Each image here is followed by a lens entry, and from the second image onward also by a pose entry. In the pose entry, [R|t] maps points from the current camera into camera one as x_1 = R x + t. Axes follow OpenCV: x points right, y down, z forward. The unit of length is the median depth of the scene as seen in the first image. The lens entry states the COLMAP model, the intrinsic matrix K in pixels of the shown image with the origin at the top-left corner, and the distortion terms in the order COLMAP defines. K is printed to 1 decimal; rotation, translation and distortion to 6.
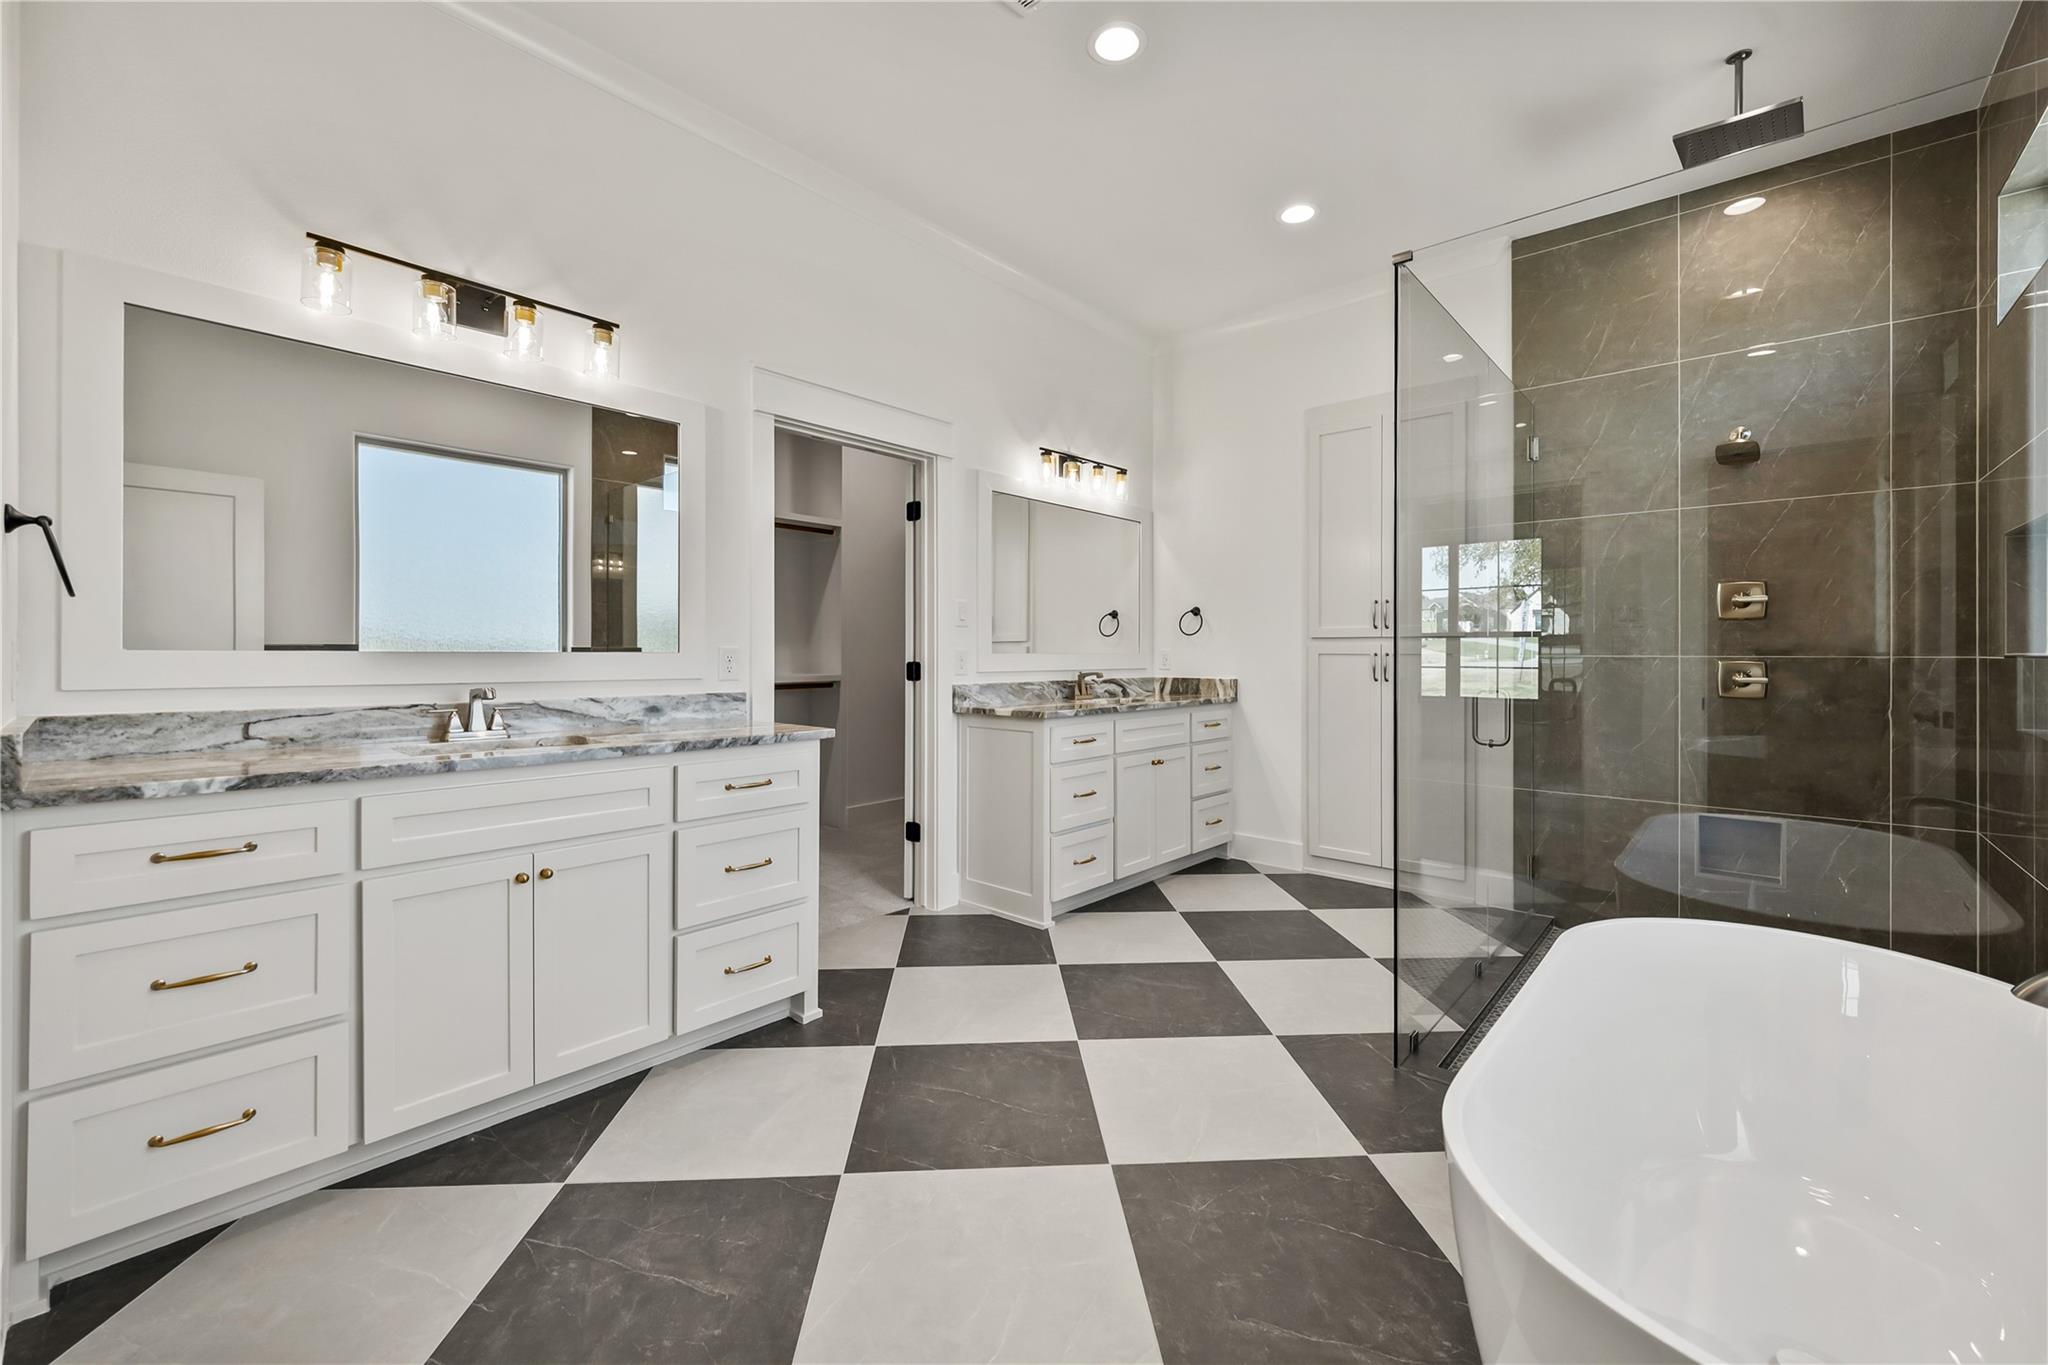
lens RADIAL K [[823.7, 0, 1022.8], [0, 823.7, 655.1], [0, 0, 1]] dist [0.015801, -0.009139]
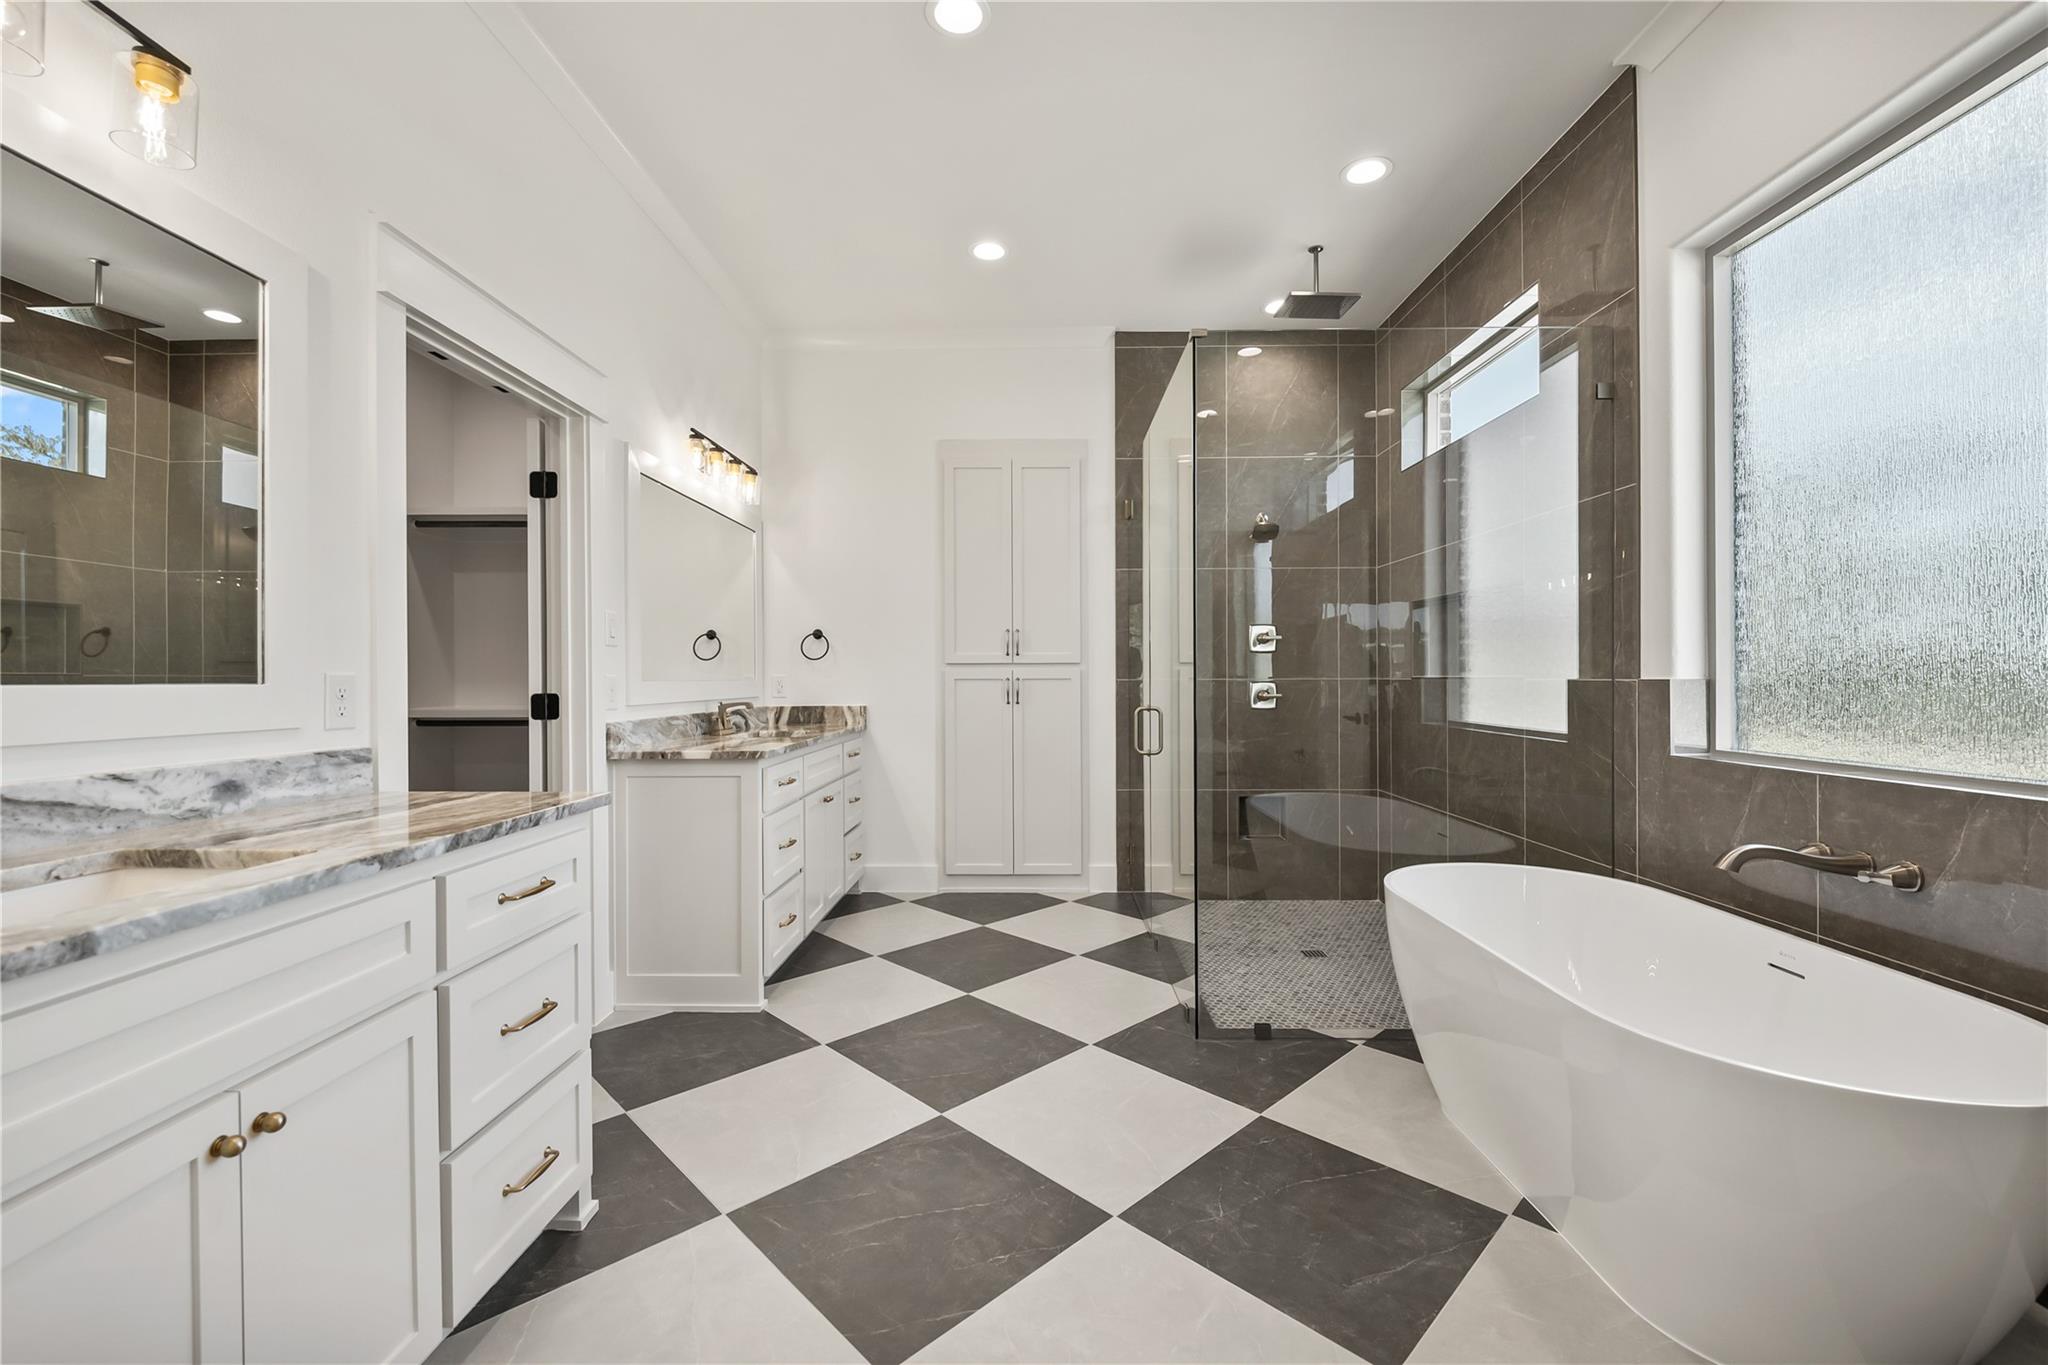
lens RADIAL K [[843.8, 0, 1024.0], [0, 843.8, 682.5], [0, 0, 1]] dist [0.013426, -0.008317]
pose [[0.756331, -0.008462, 0.654135, -0.314617], [0.007149, 0.999964, 0.004669, -0.001980], [-0.654150, 0.001145, 0.756364, 0.171624]]
